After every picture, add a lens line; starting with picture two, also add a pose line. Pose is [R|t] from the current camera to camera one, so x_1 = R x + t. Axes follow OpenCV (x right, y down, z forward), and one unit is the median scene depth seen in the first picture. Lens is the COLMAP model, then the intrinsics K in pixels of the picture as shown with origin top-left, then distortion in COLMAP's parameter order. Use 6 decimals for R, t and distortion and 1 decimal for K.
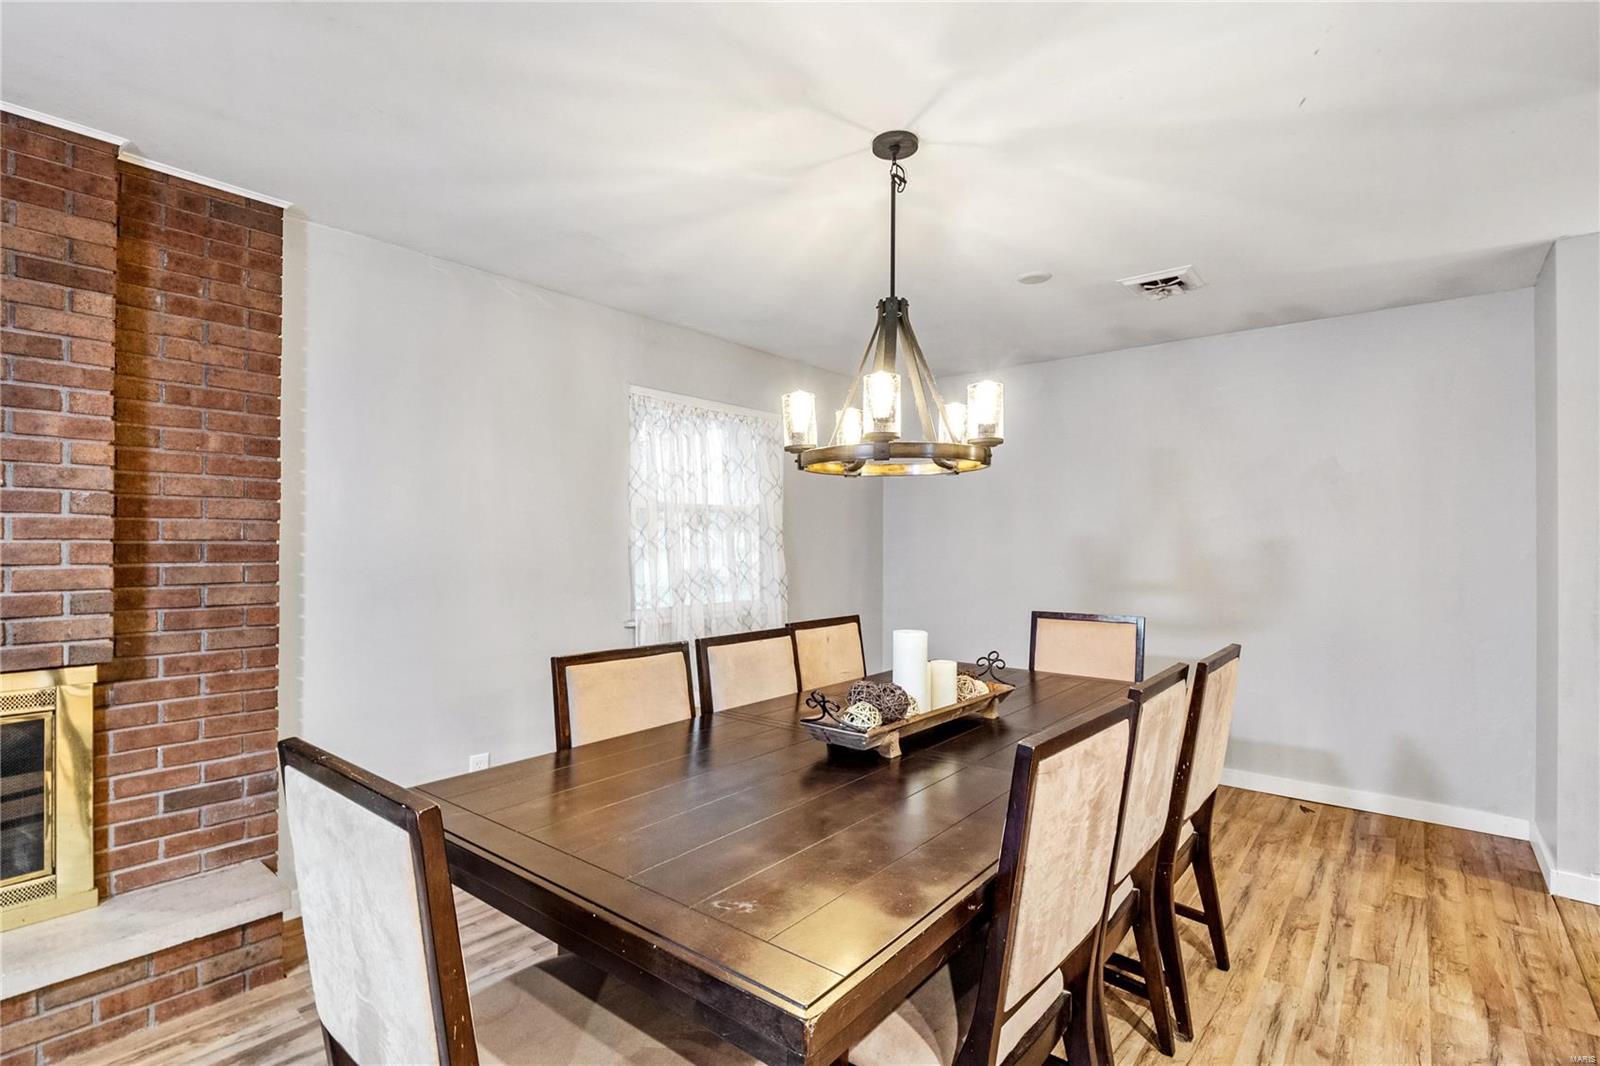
lens RADIAL K [[762.7, 0, 793.1], [0, 762.7, 539.4], [0, 0, 1]] dist [-0.008029, -0.000119]
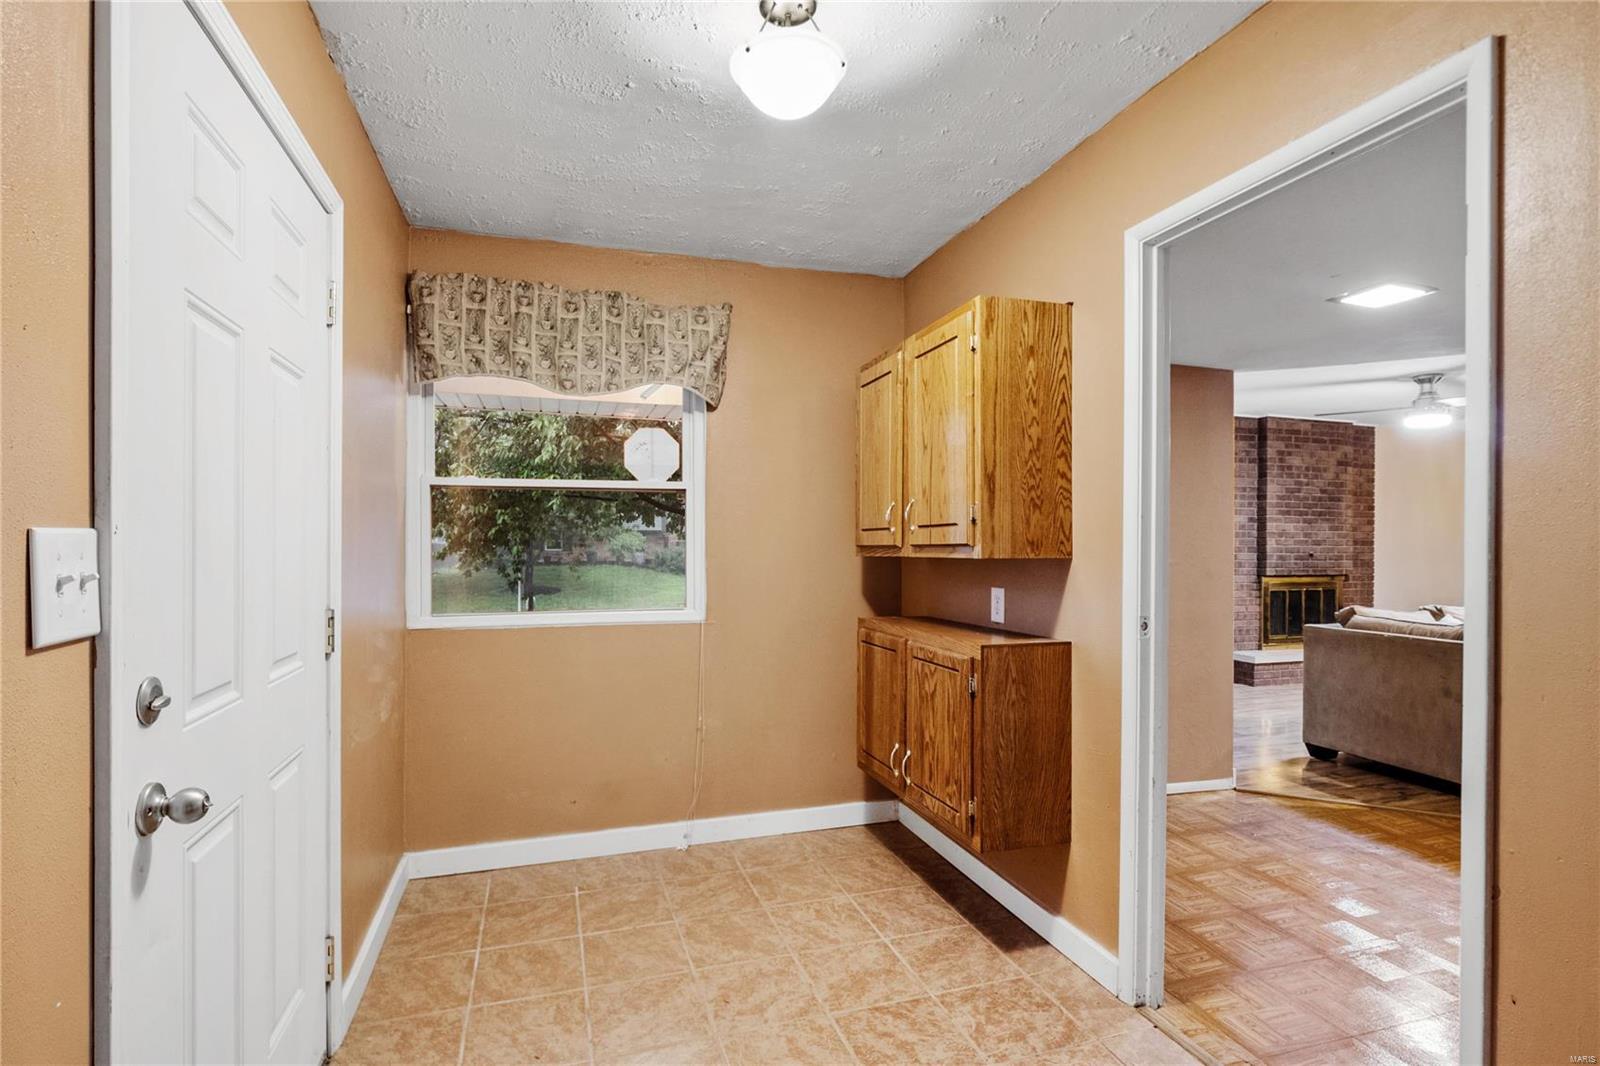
lens RADIAL K [[761.4, 0, 784.5], [0, 761.4, 541.9], [0, 0, 1]] dist [-0.002266, -0.001813]
pose [[0.836689, 0.002007, -0.547675, -1.074897], [-0.000372, 0.999995, 0.003096, 0.004807], [0.547679, -0.002387, 0.836685, -3.011078]]
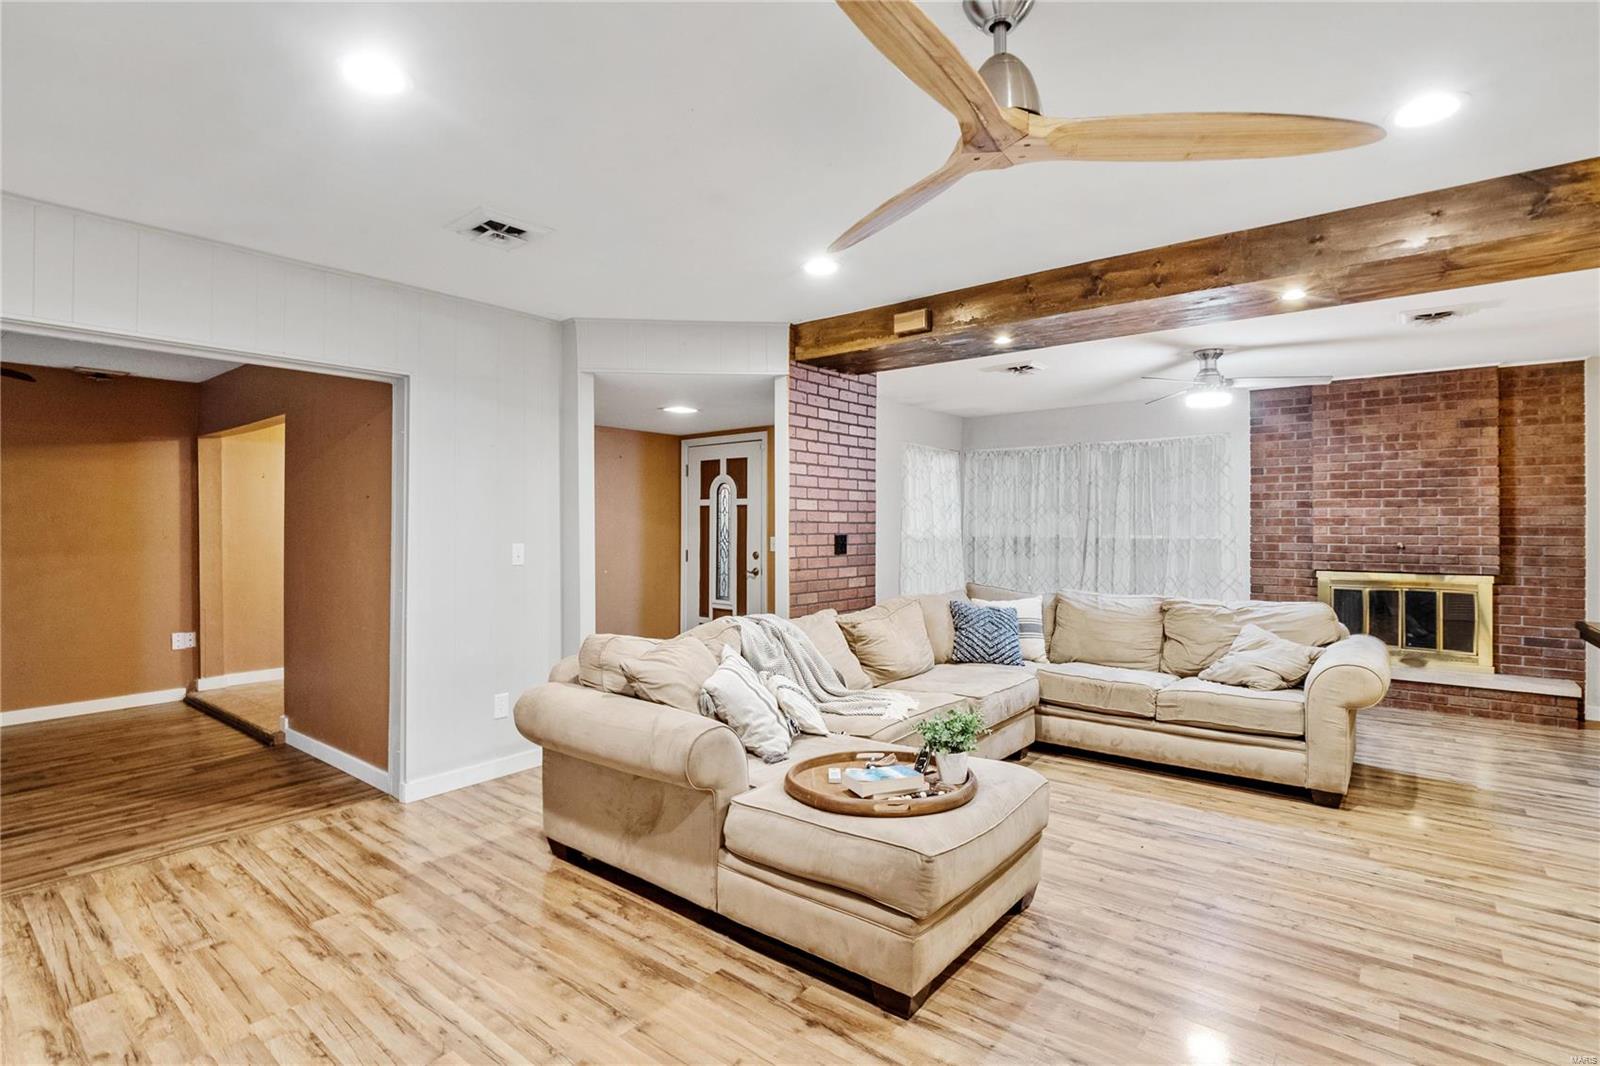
lens RADIAL K [[767.9, 0, 779.7], [0, 767.9, 522.2], [0, 0, 1]] dist [-0.013720, -0.000100]
pose [[0.004716, -0.008947, -0.999949, 1.436442], [0.003369, 0.999954, -0.008931, 0.003455], [0.999983, -0.003326, 0.004746, -1.245826]]
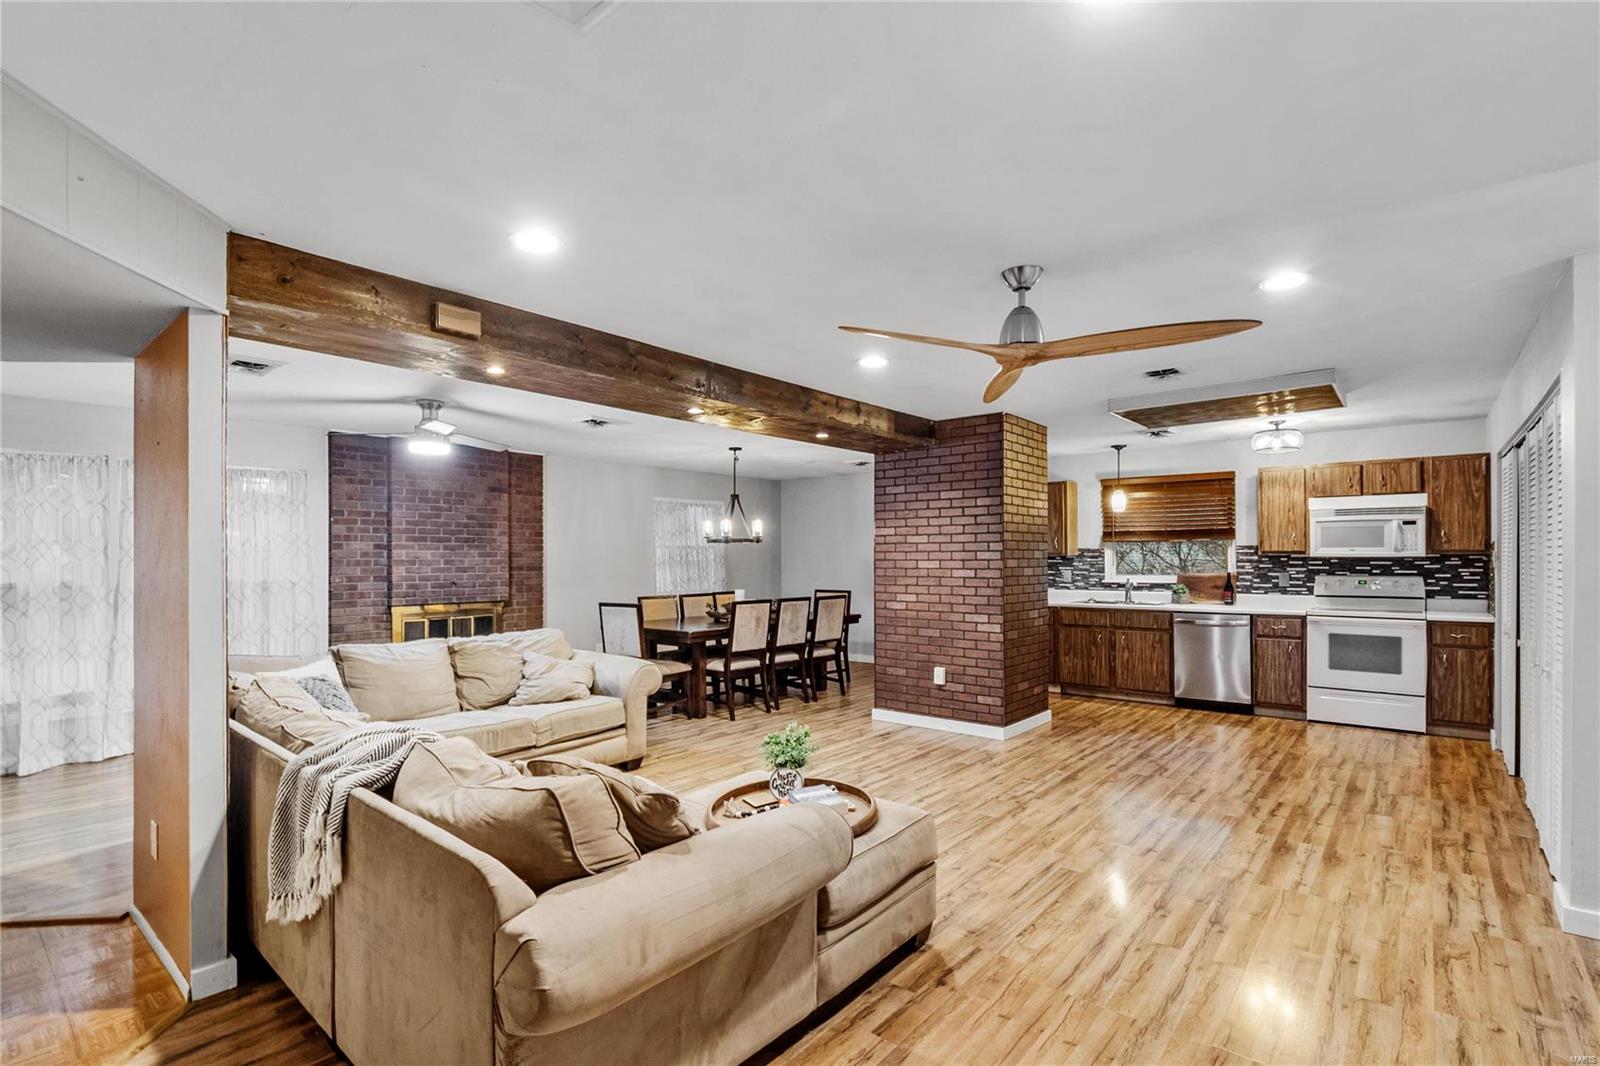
lens RADIAL K [[760.6, 0, 795.1], [0, 760.6, 554.9], [0, 0, 1]] dist [-0.002925, -0.000593]
pose [[0.999977, -0.006652, -0.001207, 0.375175], [0.006653, 0.999978, 0.000506, -0.034740], [0.001203, -0.000514, 0.999999, -2.259409]]
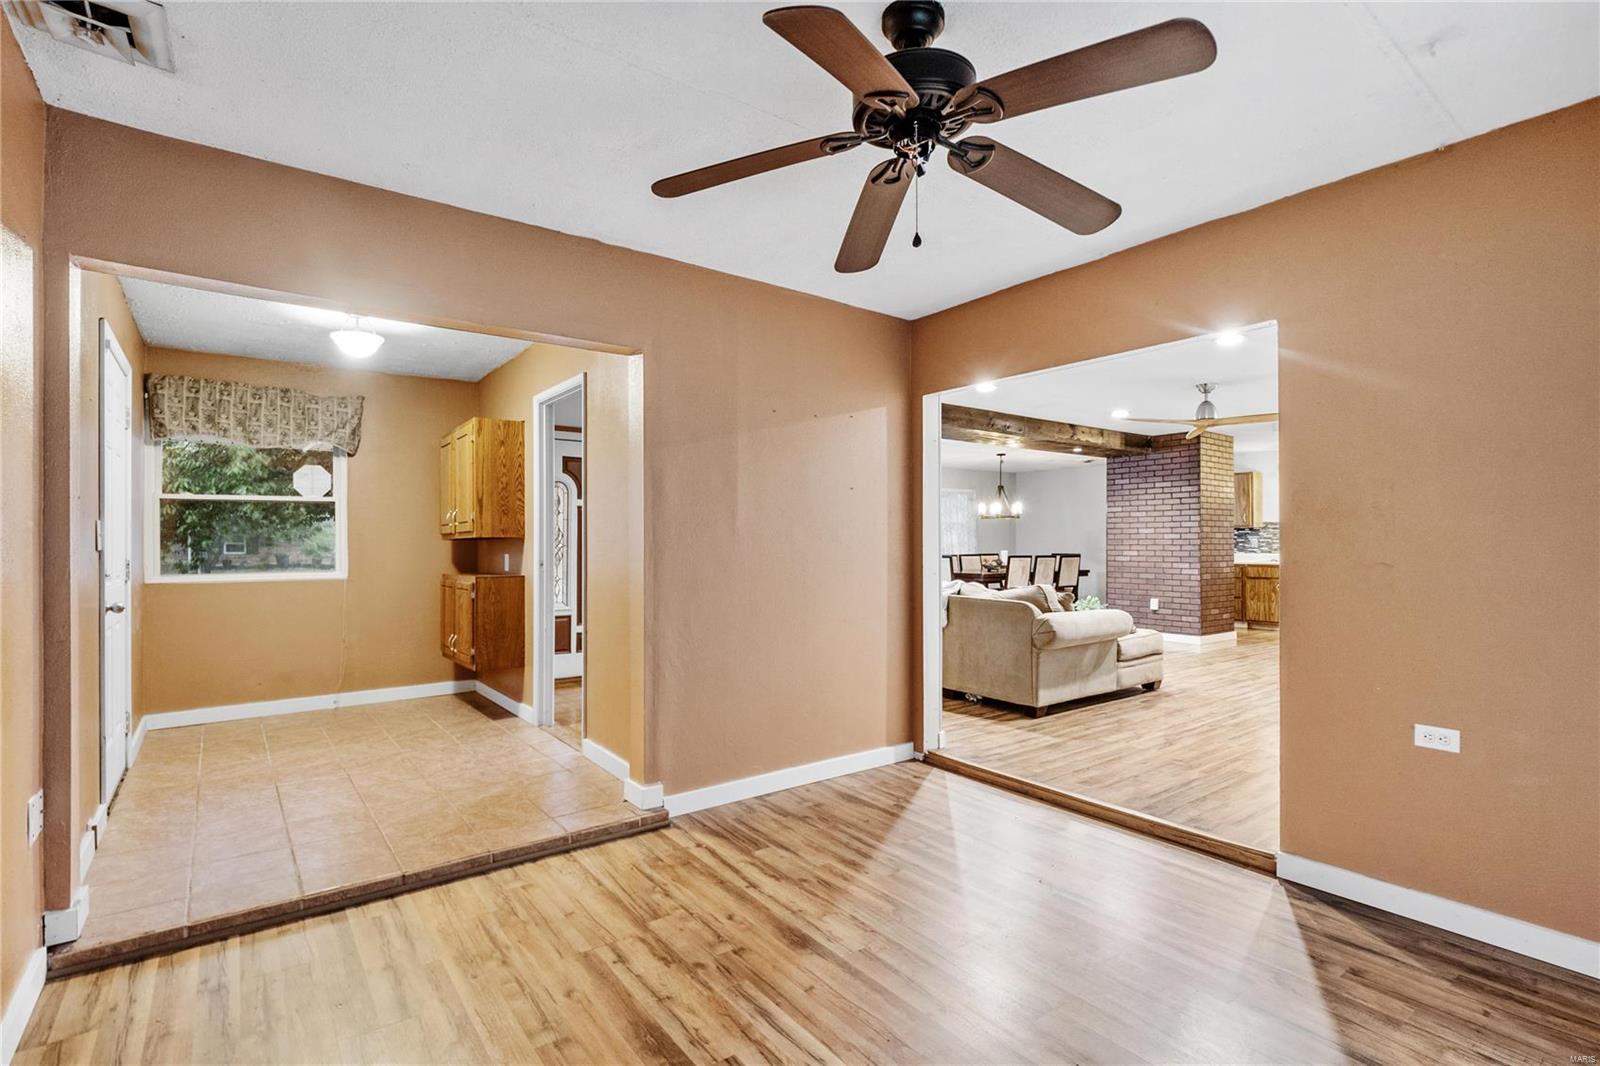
lens RADIAL K [[759.1, 0, 790.2], [0, 759.1, 540.5], [0, 0, 1]] dist [-0.011839, -0.000921]
pose [[0.971951, -0.005417, -0.235119, -0.046445], [0.005554, 0.999985, -0.000079, 0.042792], [0.235116, -0.001229, 0.971967, -3.911107]]
